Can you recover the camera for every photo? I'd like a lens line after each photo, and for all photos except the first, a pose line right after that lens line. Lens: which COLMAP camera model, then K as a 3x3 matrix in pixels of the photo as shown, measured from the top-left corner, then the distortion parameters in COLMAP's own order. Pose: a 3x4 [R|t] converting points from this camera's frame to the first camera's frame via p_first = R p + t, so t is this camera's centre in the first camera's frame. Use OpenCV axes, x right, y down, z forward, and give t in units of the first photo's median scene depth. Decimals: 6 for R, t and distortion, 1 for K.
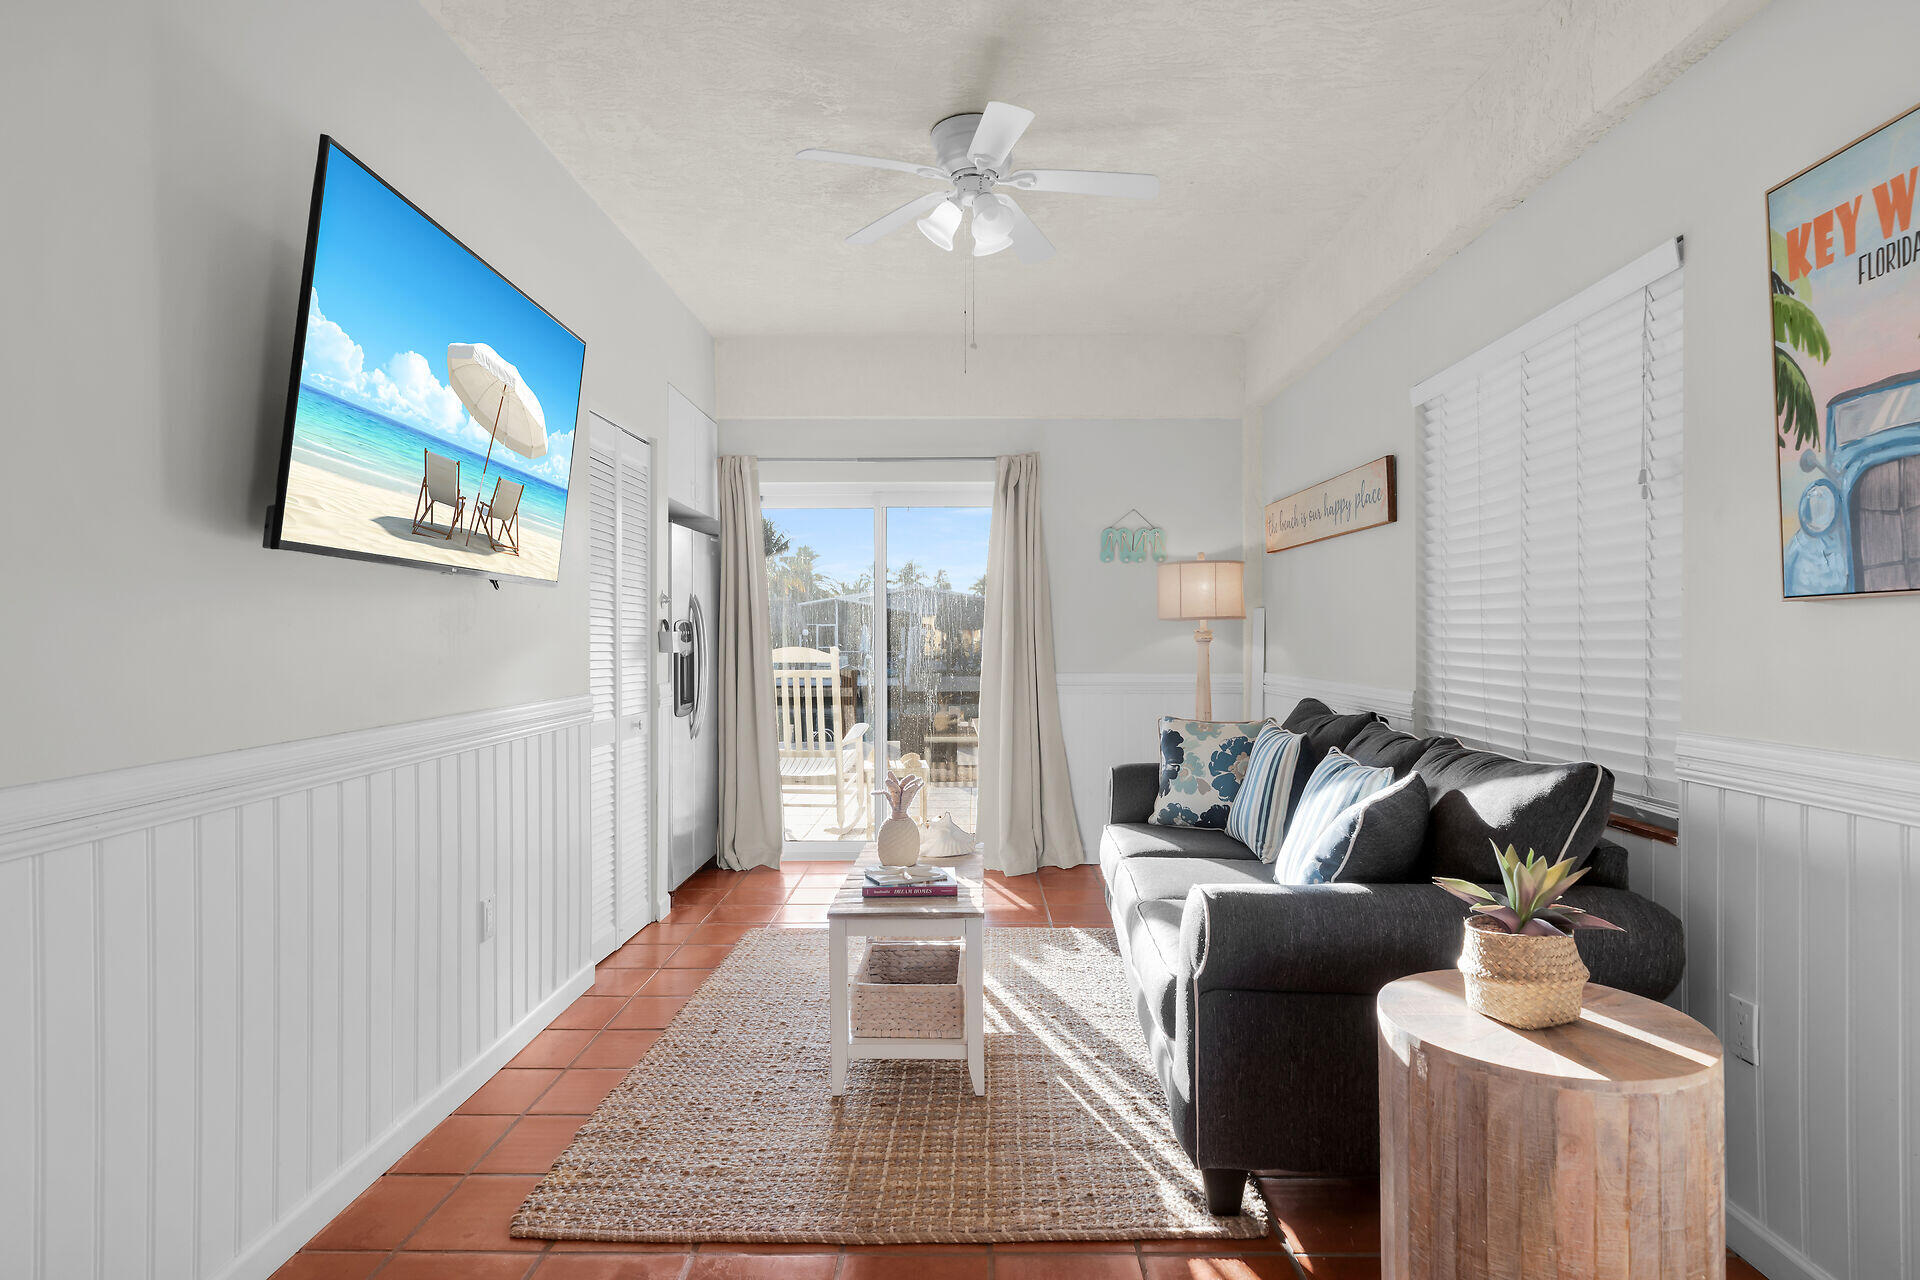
lens RADIAL K [[1073.7, 0, 902.2], [0, 1073.7, 668.4], [0, 0, 1]] dist [0.000978, 0.003102]
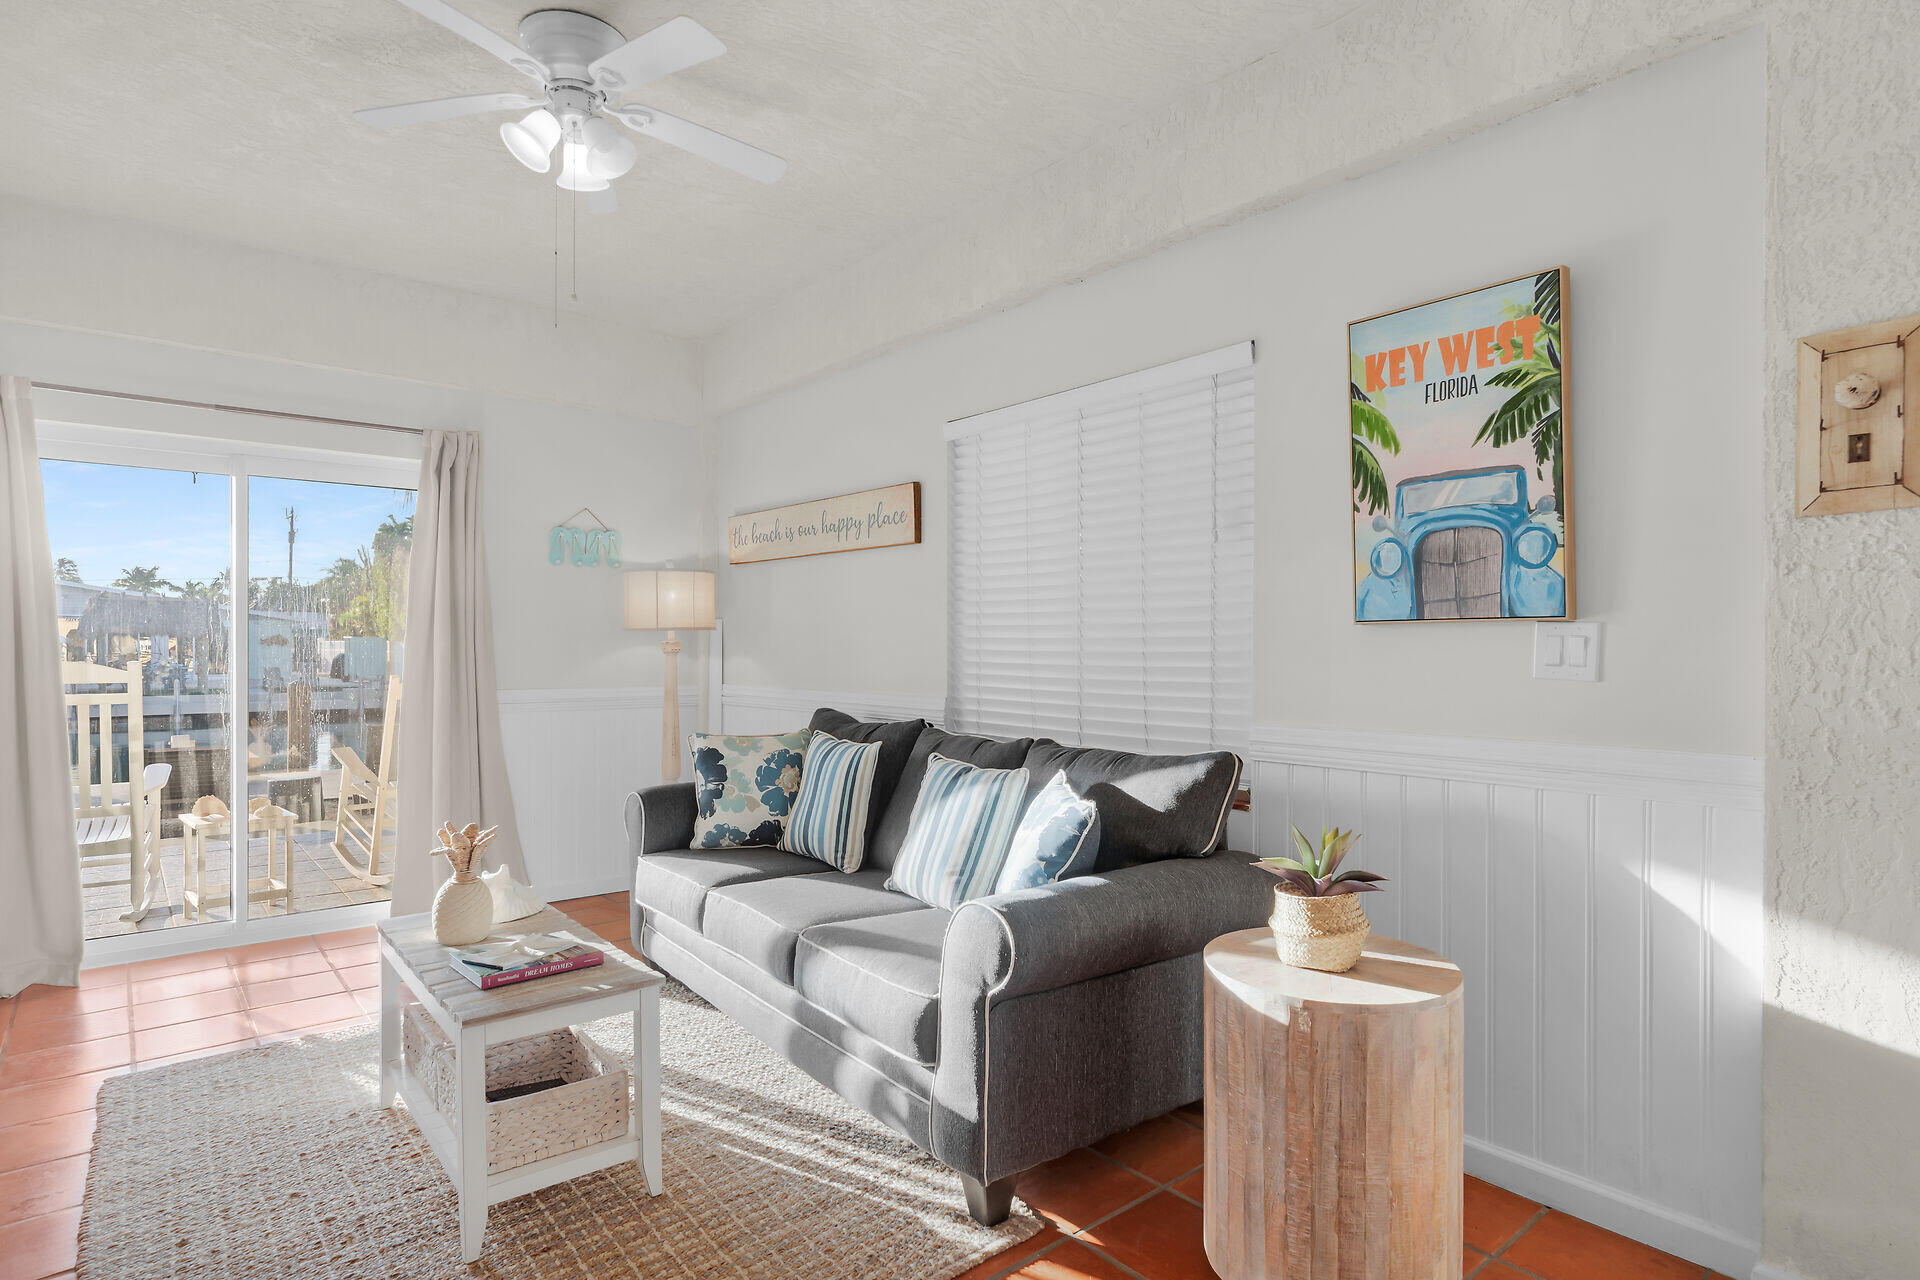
lens RADIAL K [[1073.7, 0, 913.0], [0, 1073.7, 676.5], [0, 0, 1]] dist [0.000978, 0.003102]
pose [[0.738179, -0.016319, 0.674407, -0.354486], [0.017635, 0.999833, 0.004891, -0.008641], [-0.674374, 0.008283, 0.738344, 0.252235]]
